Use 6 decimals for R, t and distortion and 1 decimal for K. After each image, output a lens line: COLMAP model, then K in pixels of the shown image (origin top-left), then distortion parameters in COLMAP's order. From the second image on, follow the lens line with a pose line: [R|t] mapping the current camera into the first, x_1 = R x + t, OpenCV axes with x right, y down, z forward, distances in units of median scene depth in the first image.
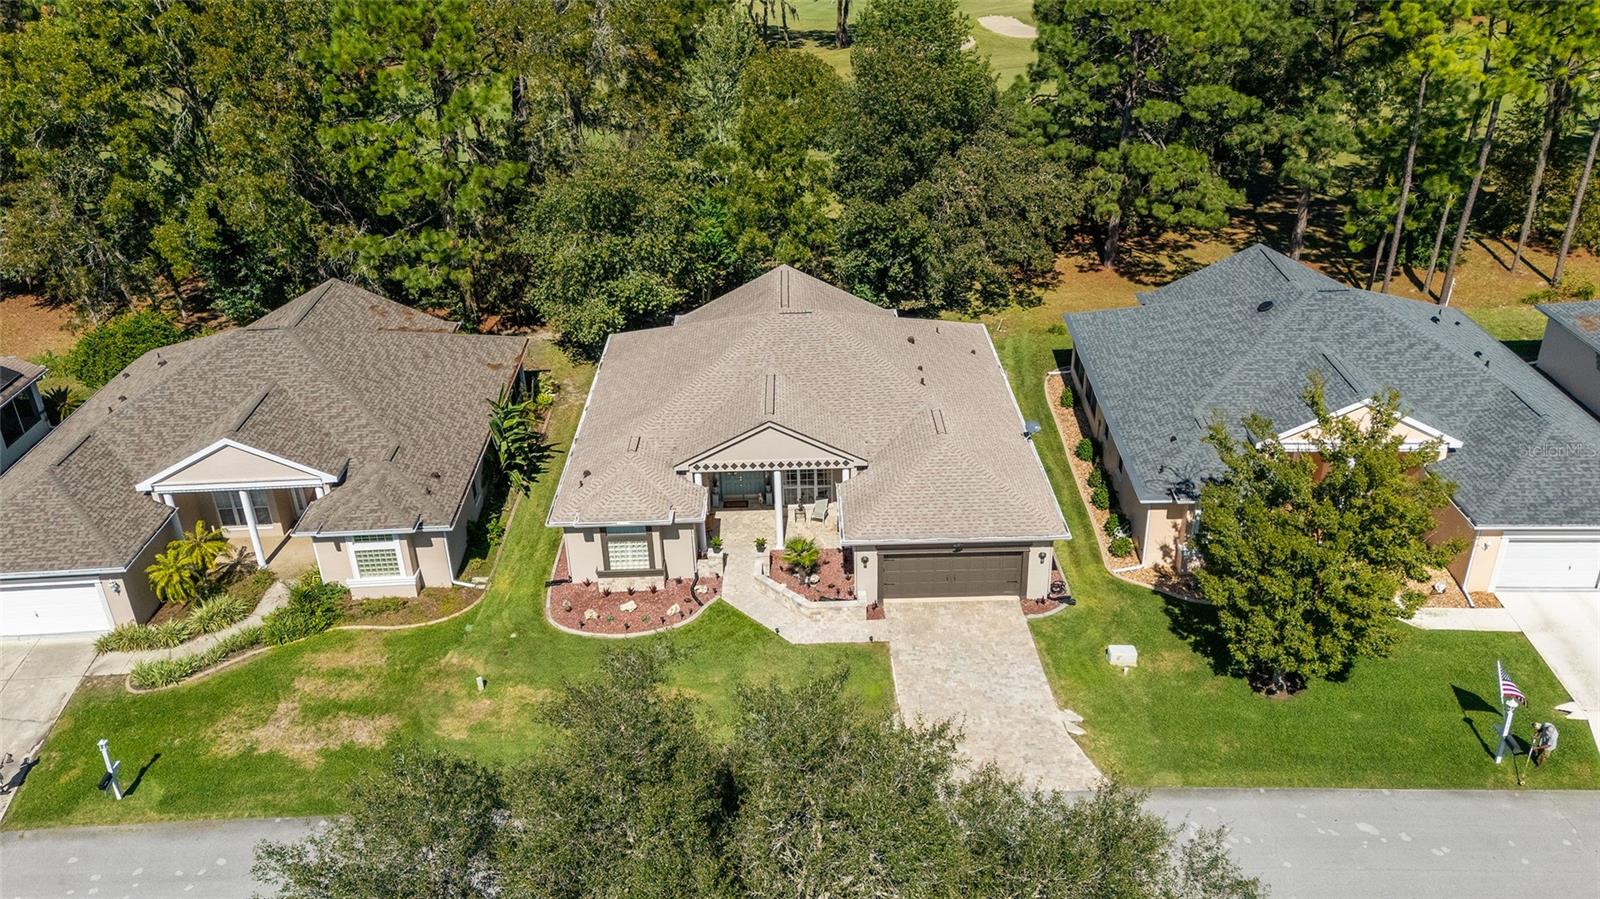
lens RADIAL K [[1172.5, 0, 798.2], [0, 1172.5, 451.1], [0, 0, 1]] dist [0.019203, -0.010939]
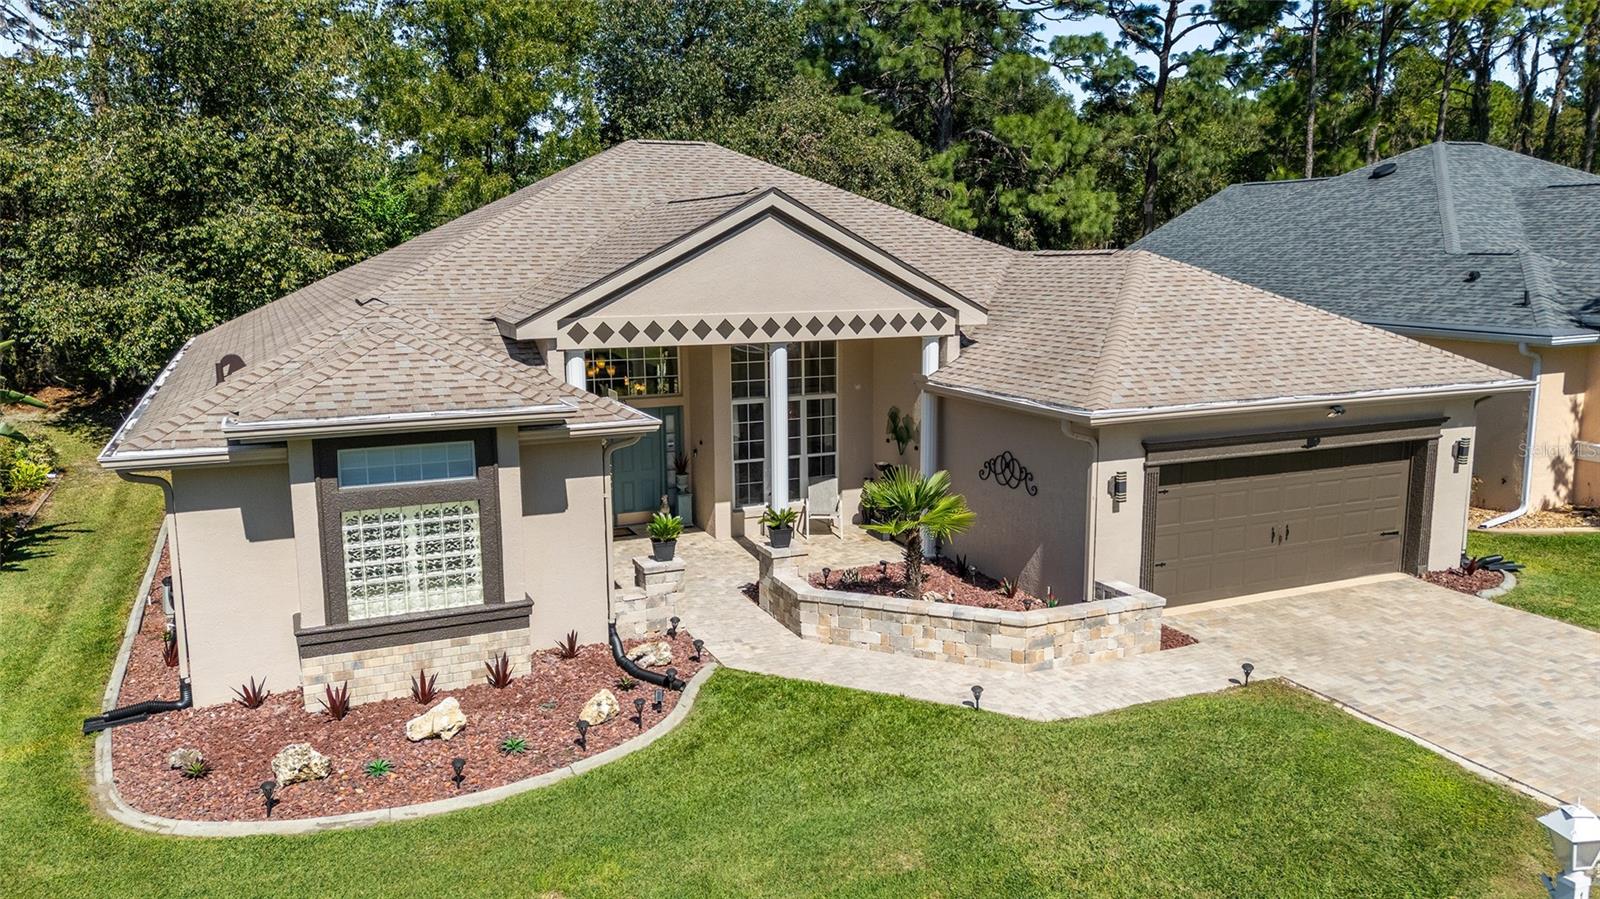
lens RADIAL K [[1172.5, 0, 802.1], [0, 1172.5, 444.2], [0, 0, 1]] dist [0.019203, -0.010939]
pose [[0.917542, -0.045089, 0.395075, -0.169227], [0.164474, 0.947610, -0.273832, 0.157560], [-0.362030, 0.316232, 0.876888, 0.681377]]
